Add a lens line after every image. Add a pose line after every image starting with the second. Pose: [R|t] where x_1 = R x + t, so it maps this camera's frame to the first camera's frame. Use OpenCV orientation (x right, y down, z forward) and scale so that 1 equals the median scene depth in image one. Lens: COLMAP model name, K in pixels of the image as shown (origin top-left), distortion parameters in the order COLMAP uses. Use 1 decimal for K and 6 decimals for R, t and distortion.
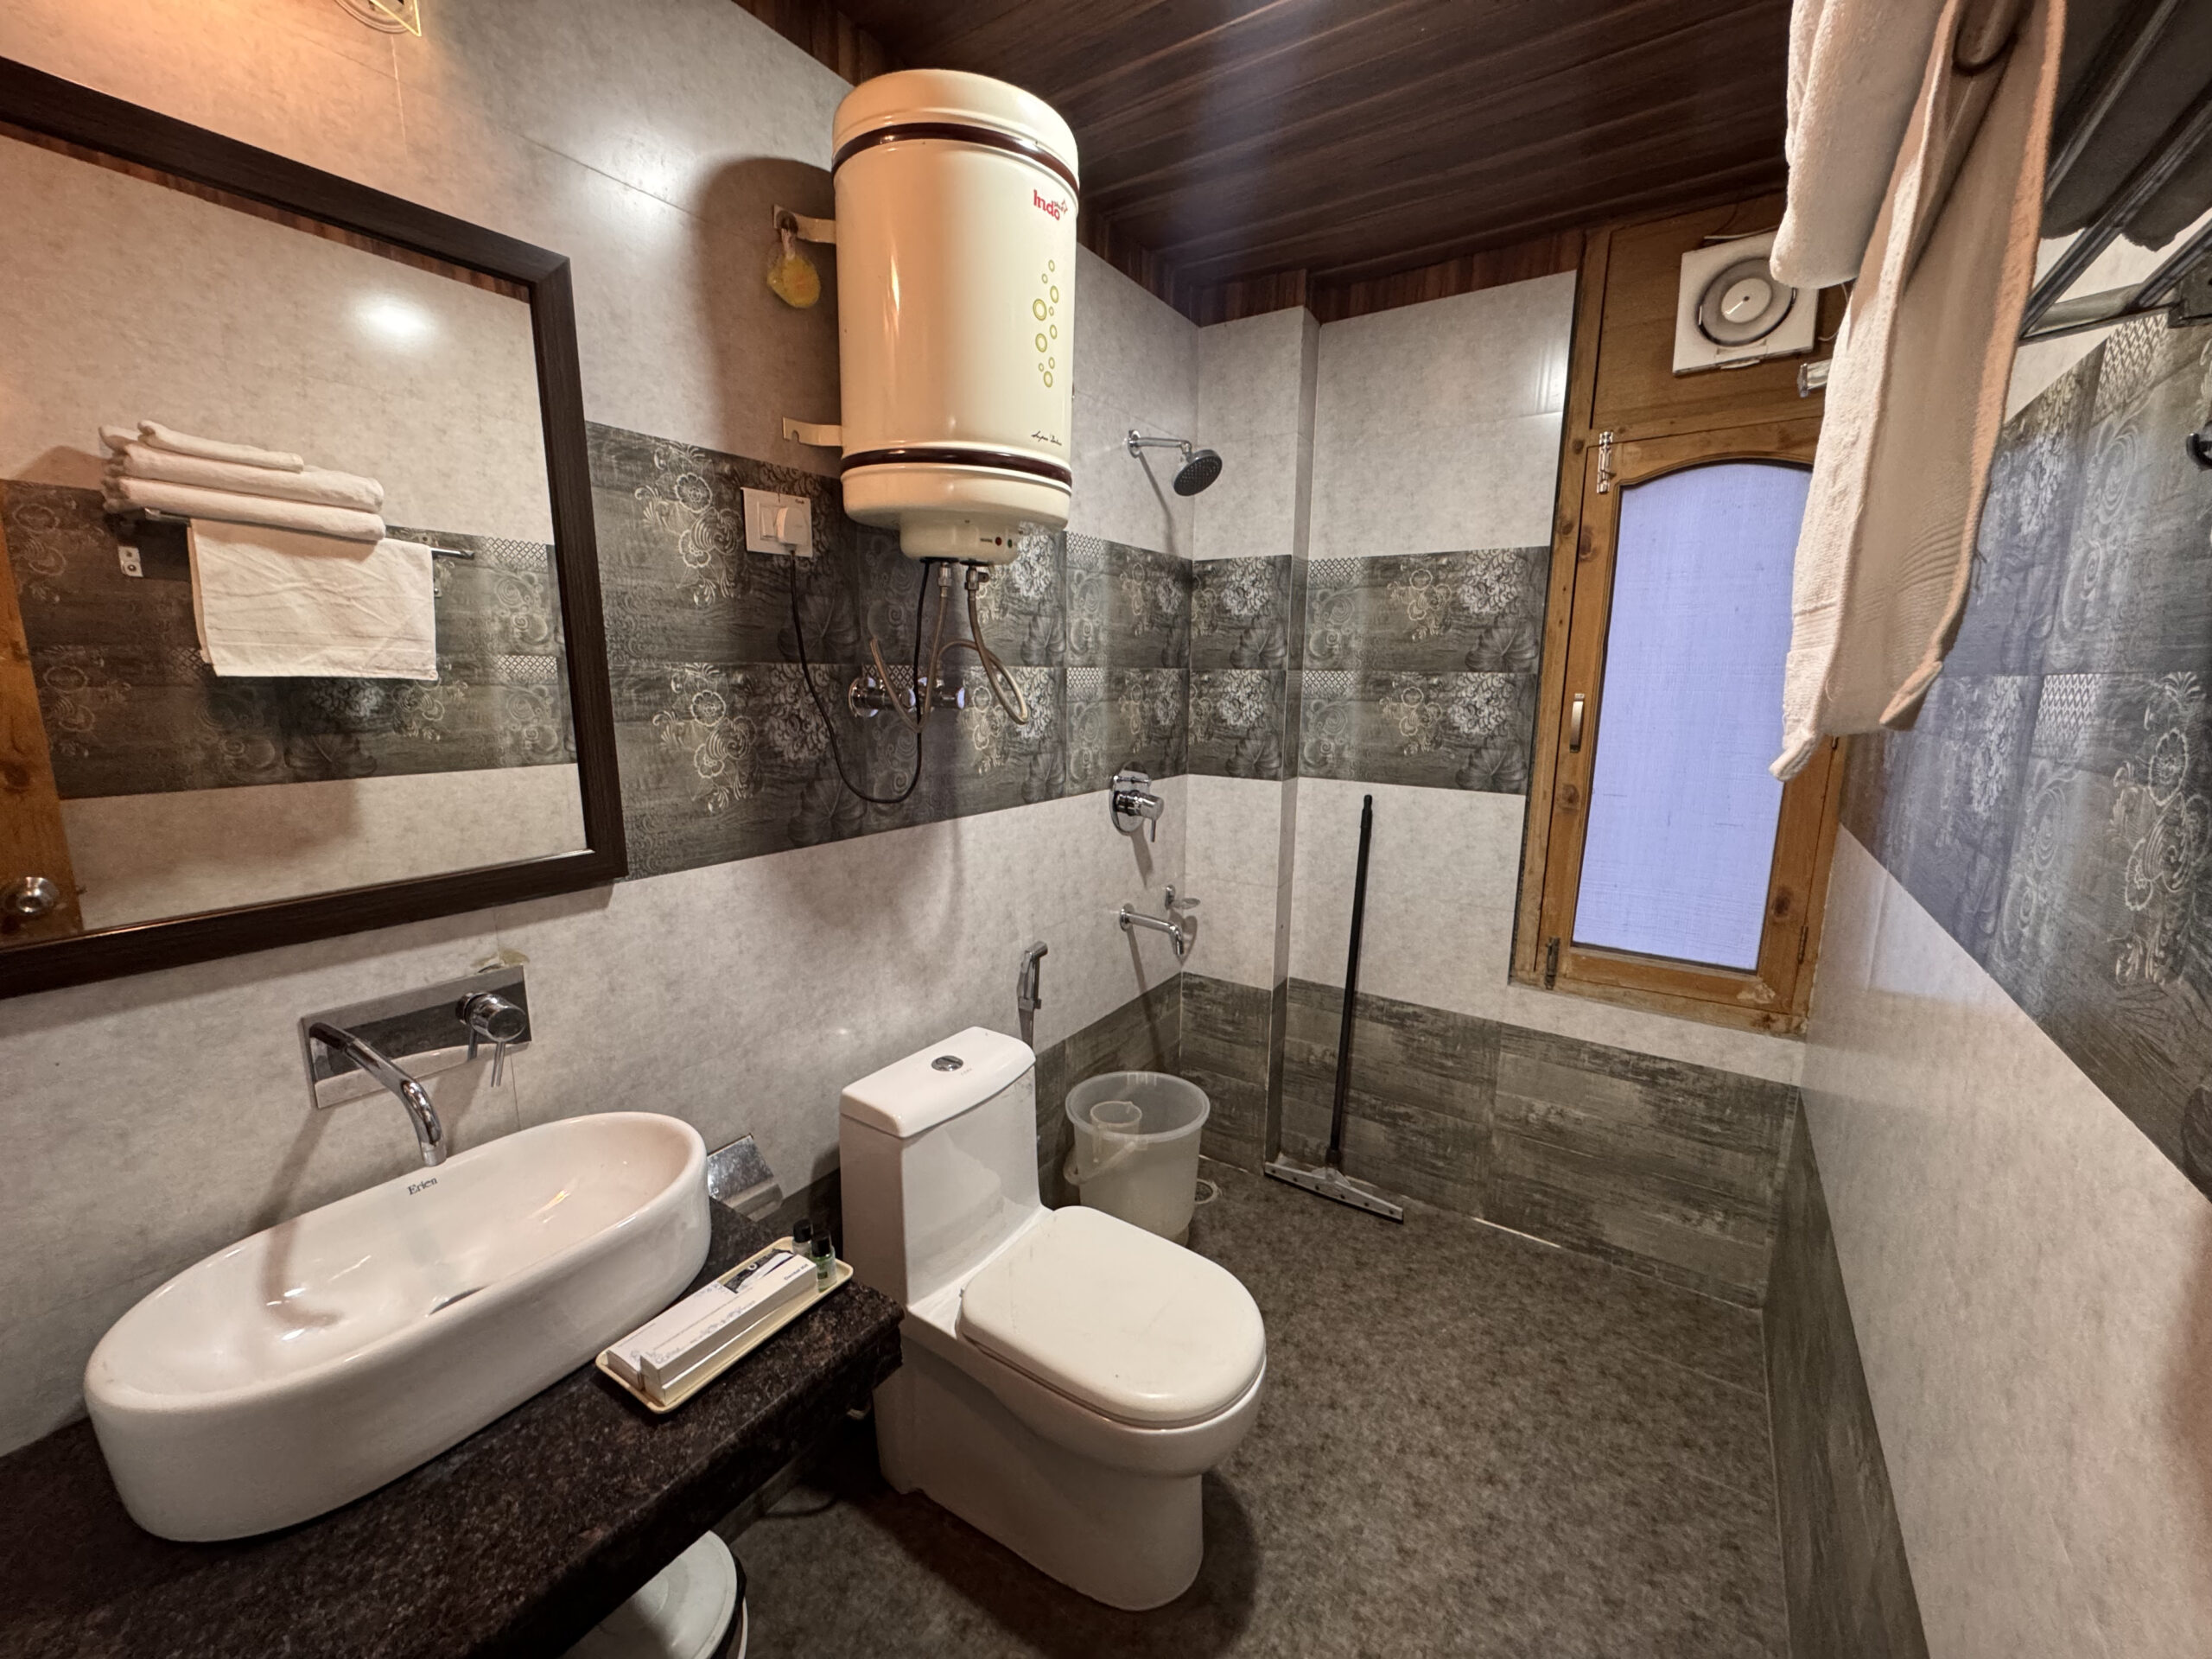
lens RADIAL K [[880.5, 0, 1108.2], [0, 880.5, 833.8], [0, 0, 1]] dist [-0.003025, 0.000366]
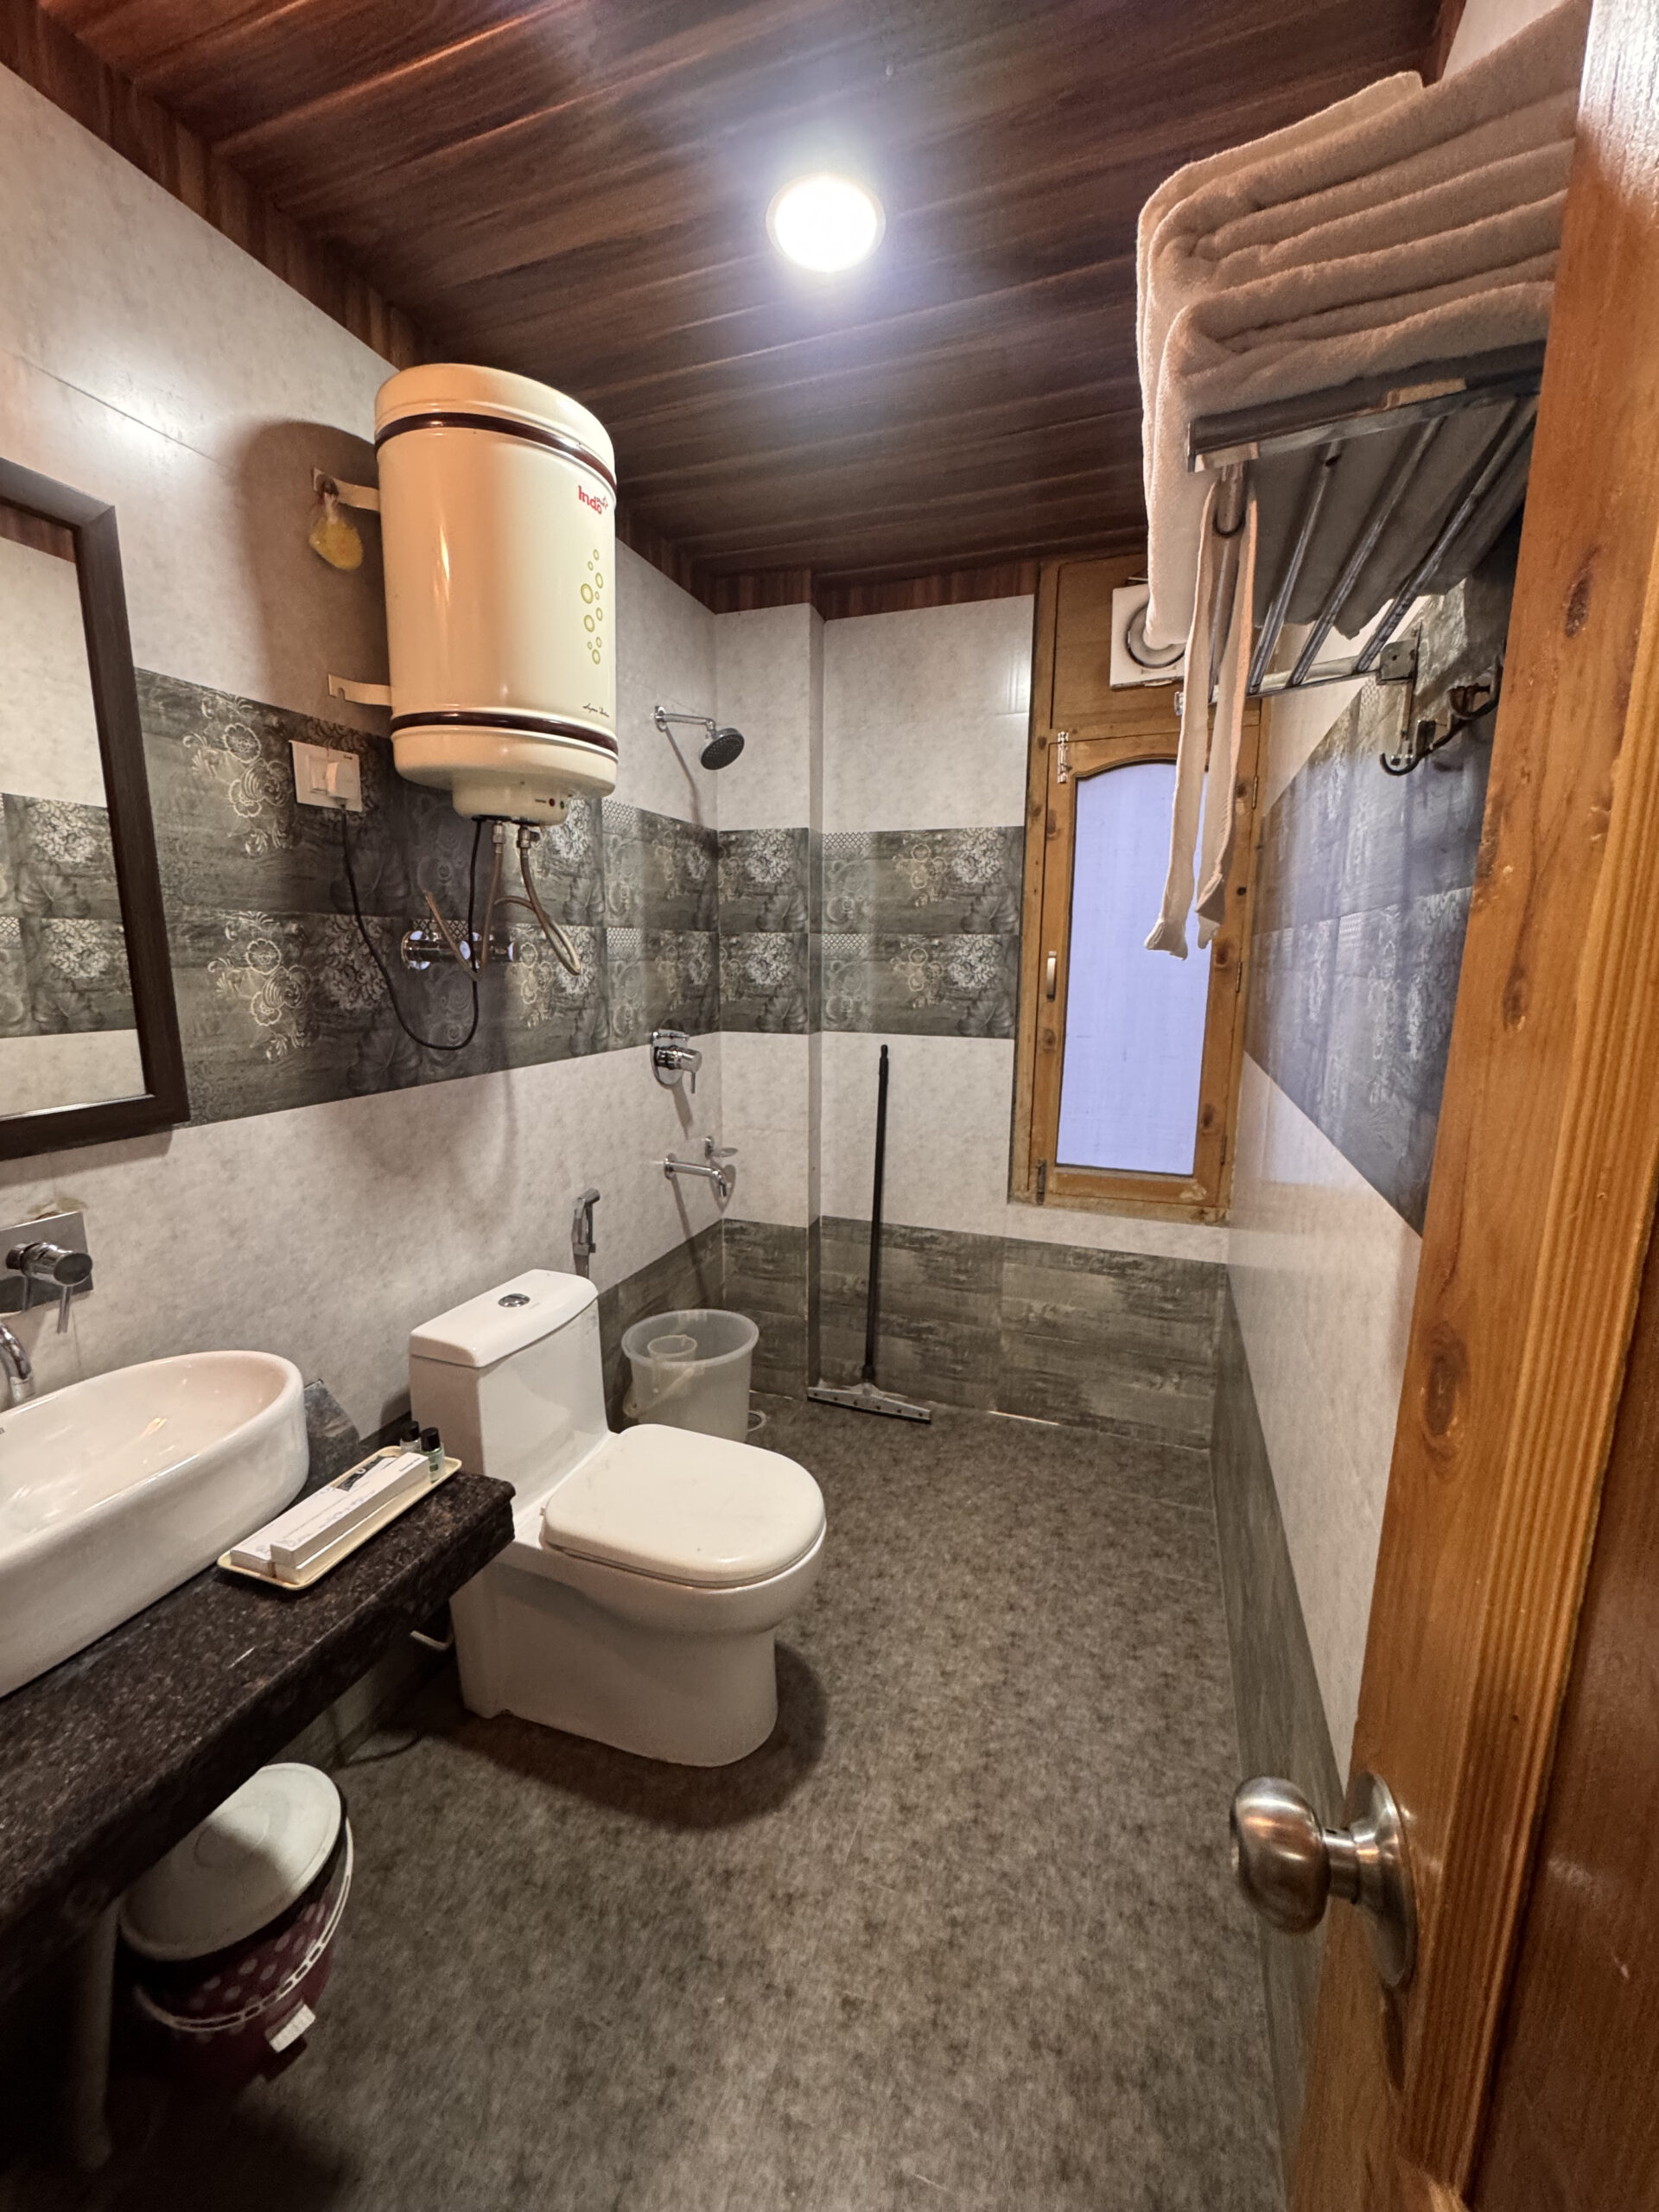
lens RADIAL K [[880.5, 0, 829.7], [0, 880.5, 1110.7], [0, 0, 1]] dist [-0.003025, 0.000366]
pose [[0.972257, -0.044422, 0.229658, -0.050700], [0.044809, 0.998989, 0.003533, 0.050732], [-0.229583, 0.006856, 0.973265, -0.113618]]
